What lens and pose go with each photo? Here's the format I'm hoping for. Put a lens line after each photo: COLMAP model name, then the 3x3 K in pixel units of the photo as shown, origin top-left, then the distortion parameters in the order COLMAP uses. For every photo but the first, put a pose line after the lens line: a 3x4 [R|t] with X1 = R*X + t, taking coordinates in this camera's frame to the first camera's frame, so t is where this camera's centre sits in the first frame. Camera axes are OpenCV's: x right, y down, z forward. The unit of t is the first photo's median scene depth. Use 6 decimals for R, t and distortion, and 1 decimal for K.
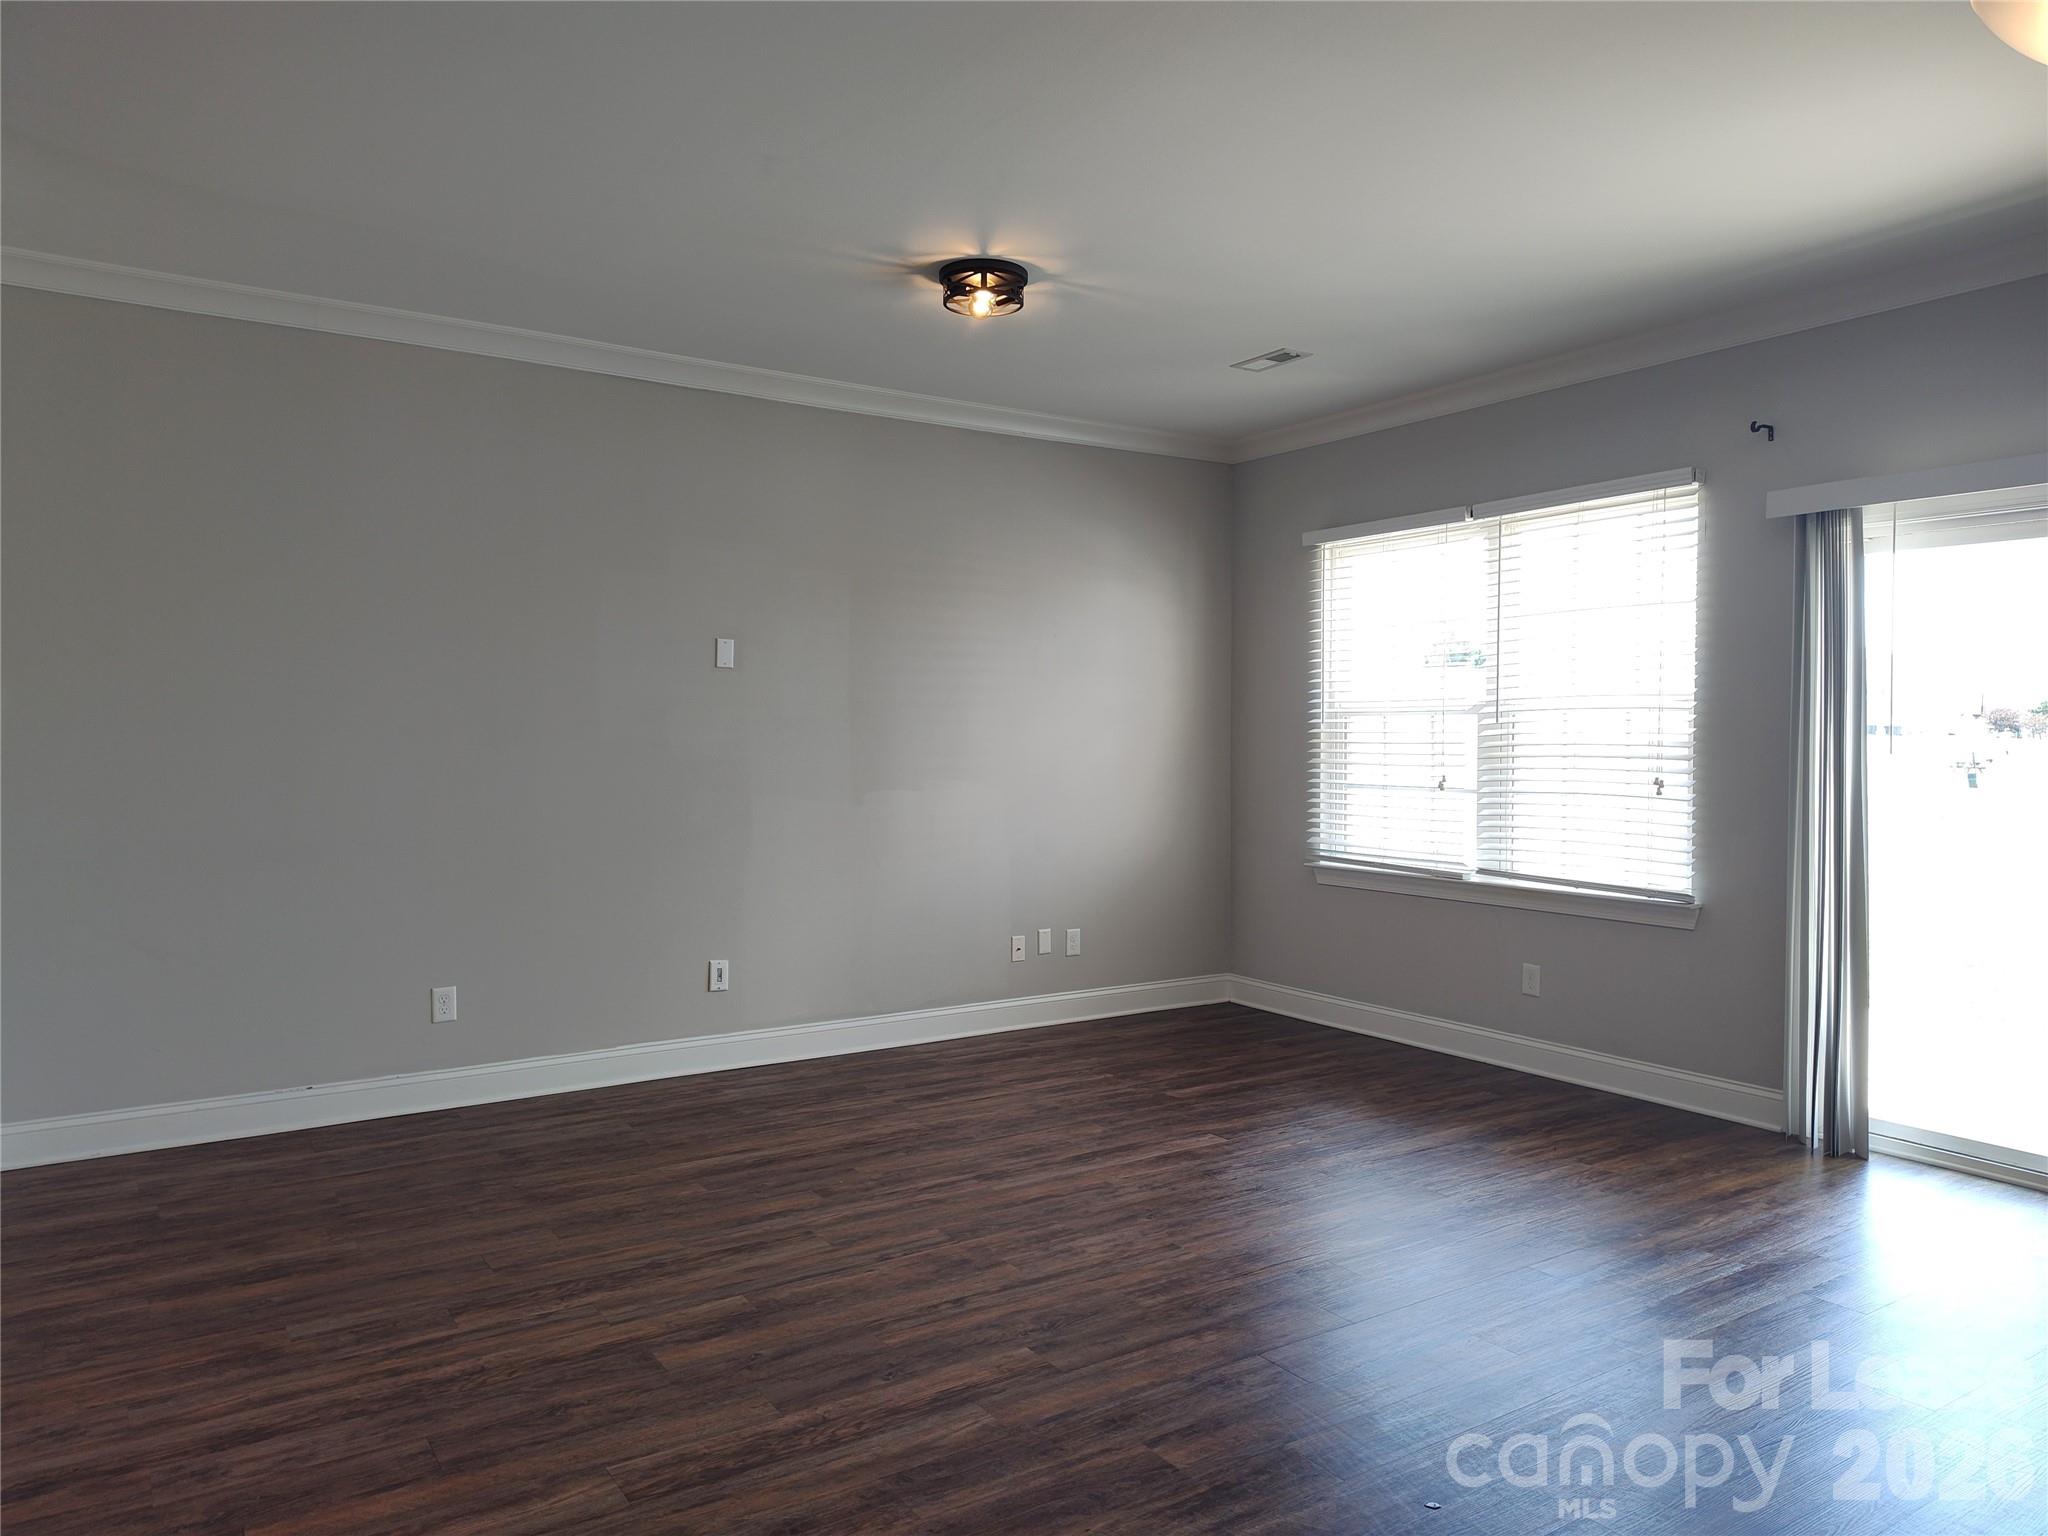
lens RADIAL K [[1383.6, 0, 1027.1], [0, 1383.6, 771.2], [0, 0, 1]] dist [0.050692, -0.052654]
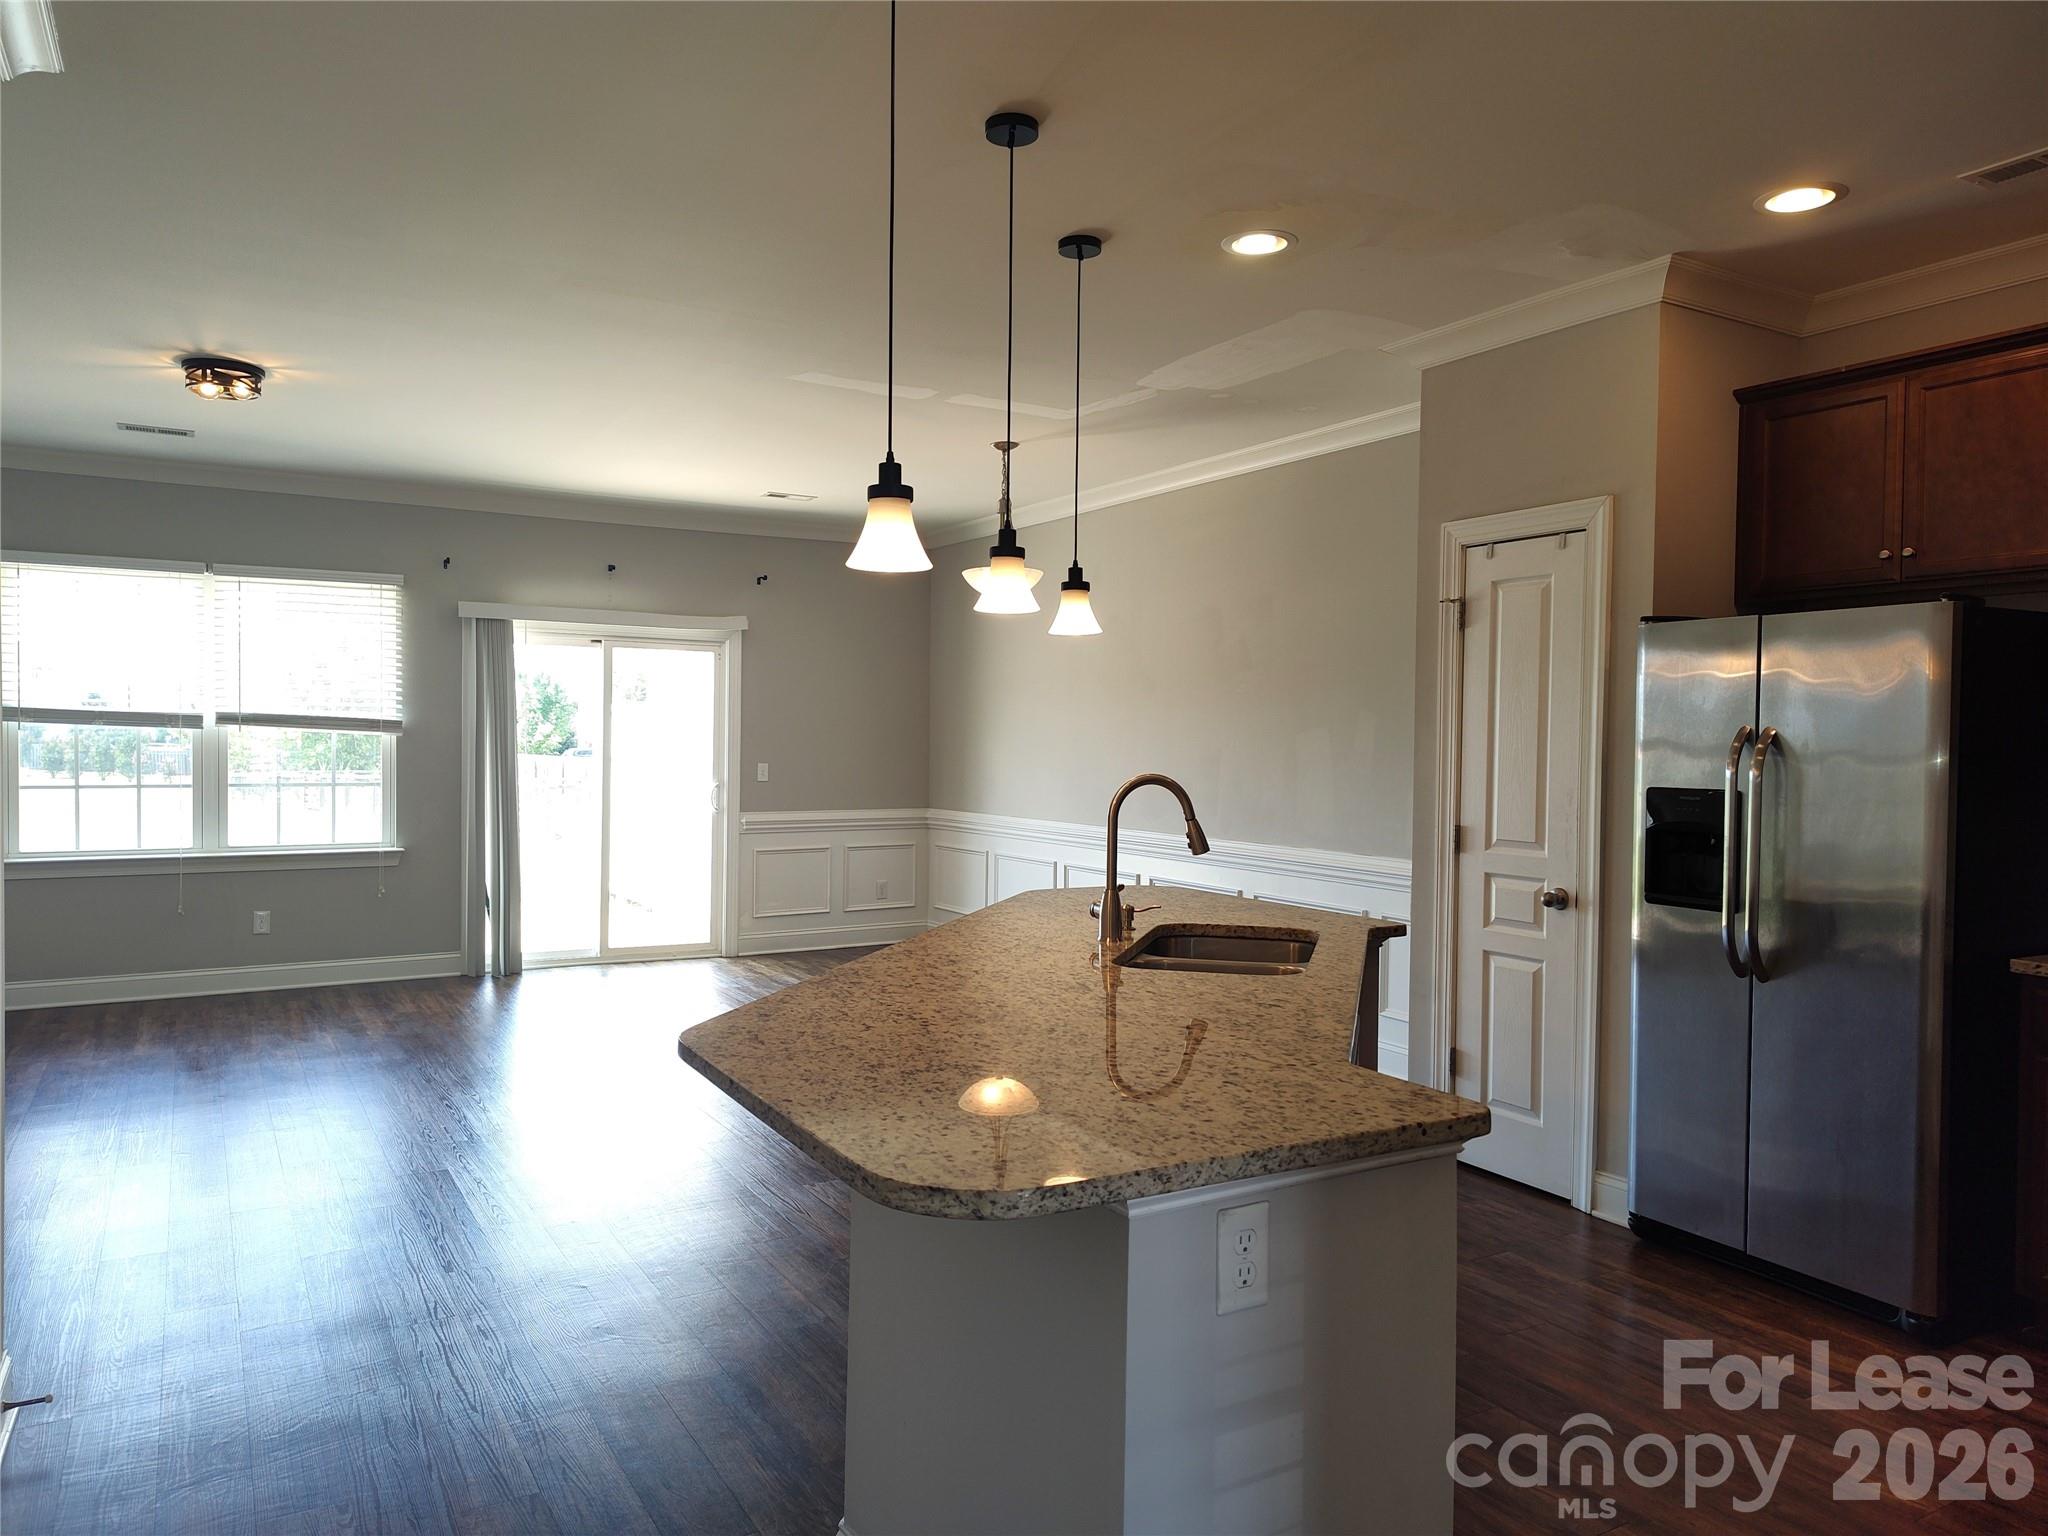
lens RADIAL K [[1383.6, 0, 1012.5], [0, 1383.6, 764.5], [0, 0, 1]] dist [0.050692, -0.052654]
pose [[0.055519, -0.020421, 0.998249, -1.226660], [0.014723, 0.999699, 0.019632, -0.026092], [-0.998349, 0.013608, 0.055803, 0.247450]]
